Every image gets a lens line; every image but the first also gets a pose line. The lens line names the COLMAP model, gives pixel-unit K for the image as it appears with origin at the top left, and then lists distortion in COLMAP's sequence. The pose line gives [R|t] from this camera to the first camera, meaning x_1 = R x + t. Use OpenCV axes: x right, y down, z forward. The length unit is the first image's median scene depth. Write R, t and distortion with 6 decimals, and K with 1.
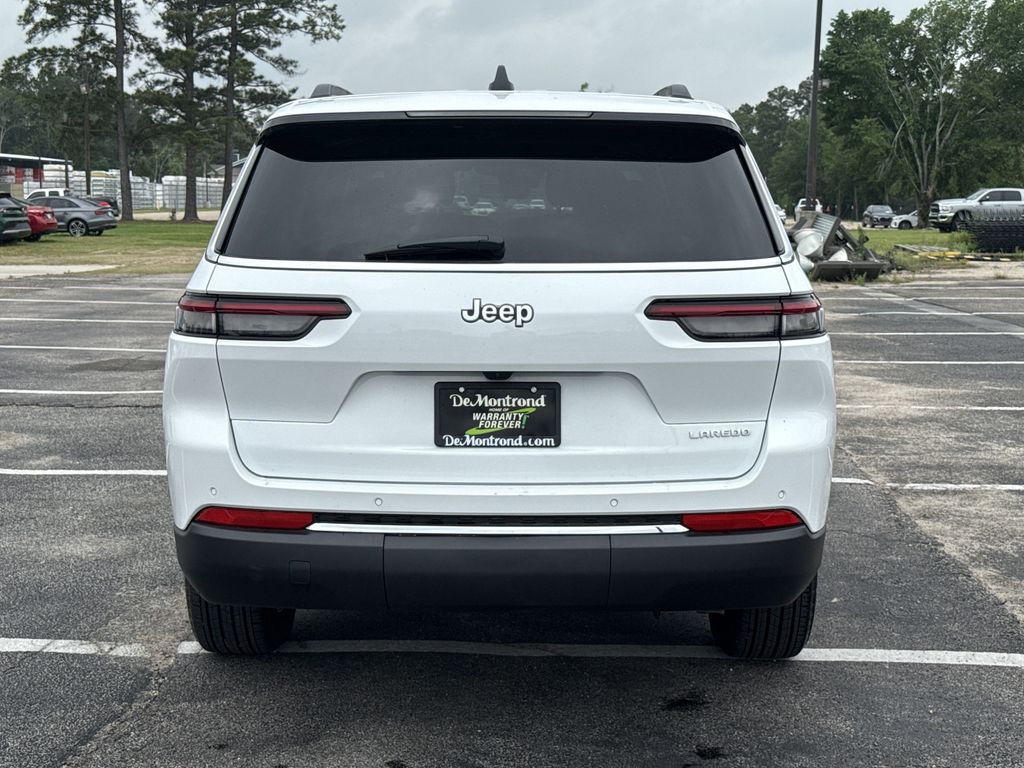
lens RADIAL K [[1446.6, 0, 510.9], [0, 1446.6, 402.0], [0, 0, 1]] dist [0.198448, -0.425145]
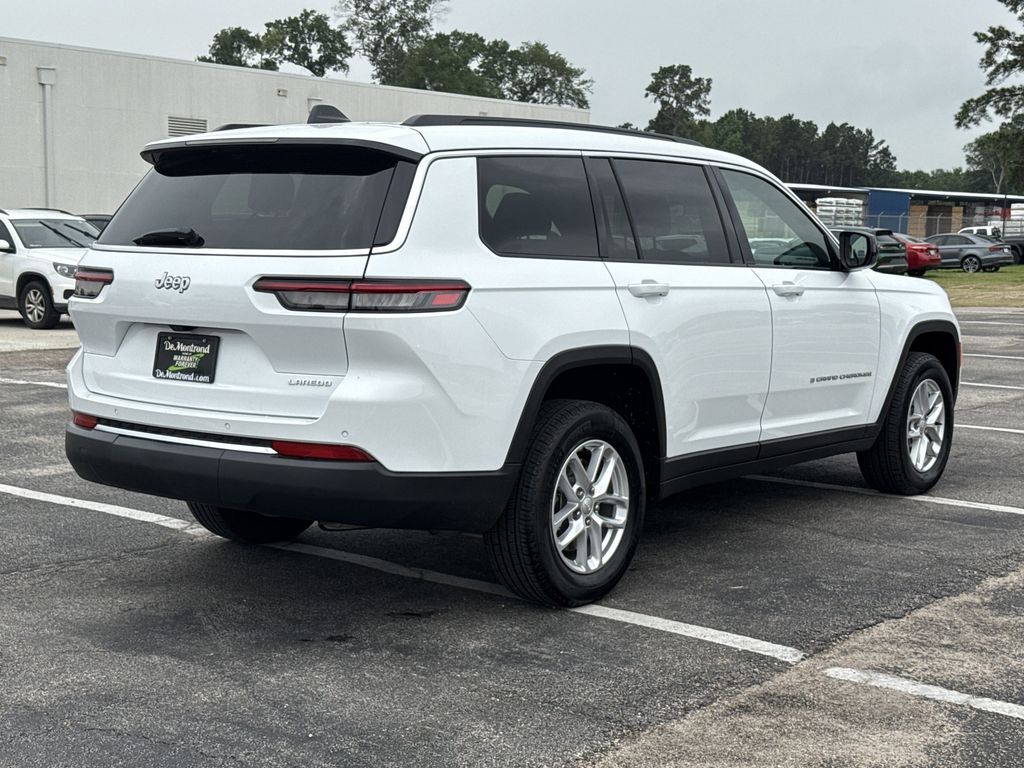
lens RADIAL K [[1446.6, 0, 510.9], [0, 1446.6, 402.0], [0, 0, 1]] dist [0.198448, -0.425145]
pose [[0.793611, 0.074036, -0.603904, 0.869868], [-0.090186, 0.995918, 0.003578, 0.014730], [0.601704, 0.051624, 0.797049, 0.059704]]
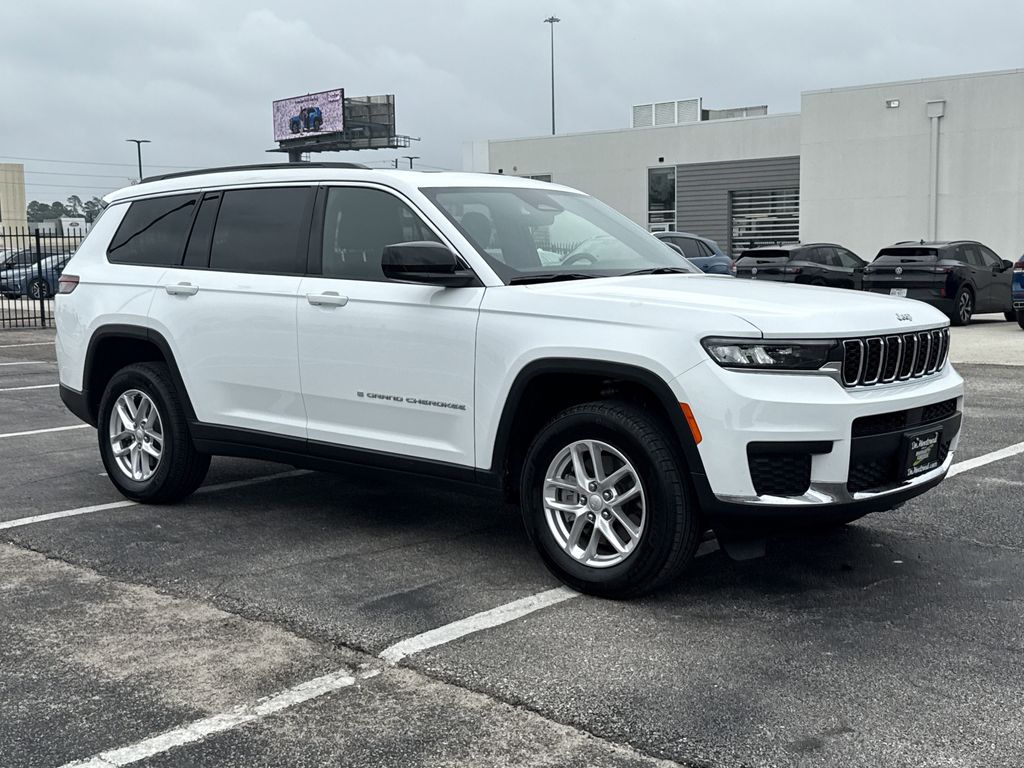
lens RADIAL K [[1289.9, 0, 512.0], [0, 1289.9, 384.0], [0, 0, 1]] dist [0.138503, -0.077491]
pose [[-0.649755, 0.080884, -0.755829, 1.094655], [-0.096024, 0.977624, 0.187167, -0.300066], [0.754055, 0.194191, -0.627449, 2.381154]]
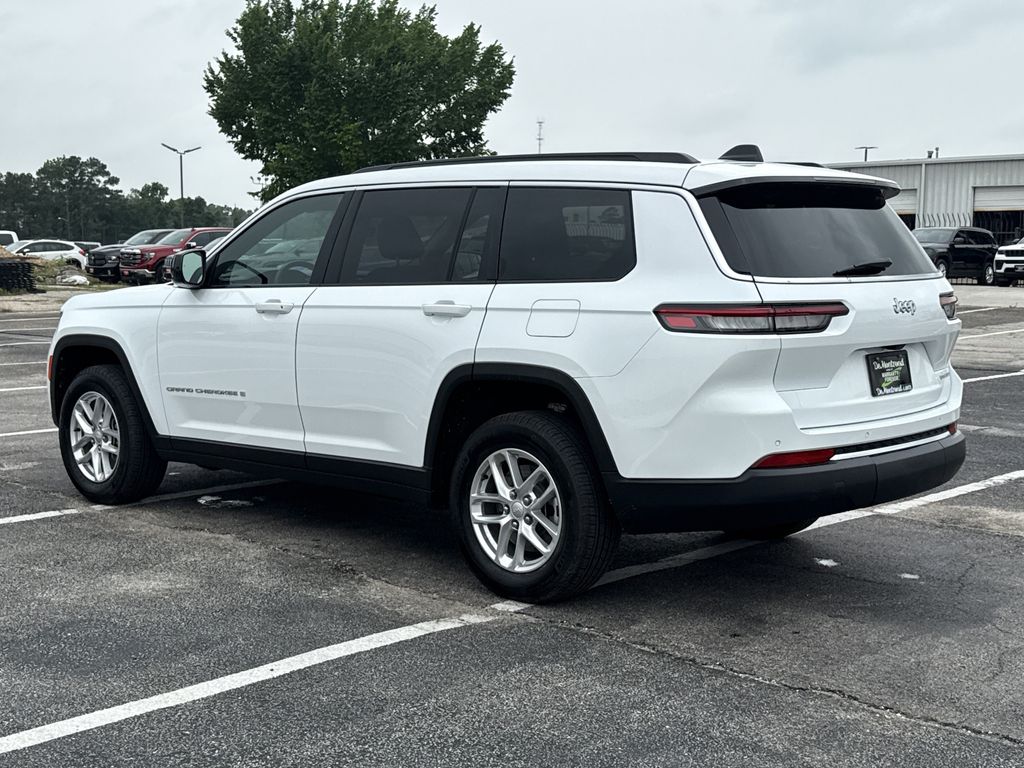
lens RADIAL K [[1345.4, 0, 512.0], [0, 1345.4, 384.0], [0, 0, 1]] dist [0.131147, -0.021224]
pose [[0.669259, -0.075879, 0.739145, -1.095767], [0.099930, 0.994926, 0.011656, -0.029807], [-0.736279, 0.066062, 0.673446, 0.250287]]
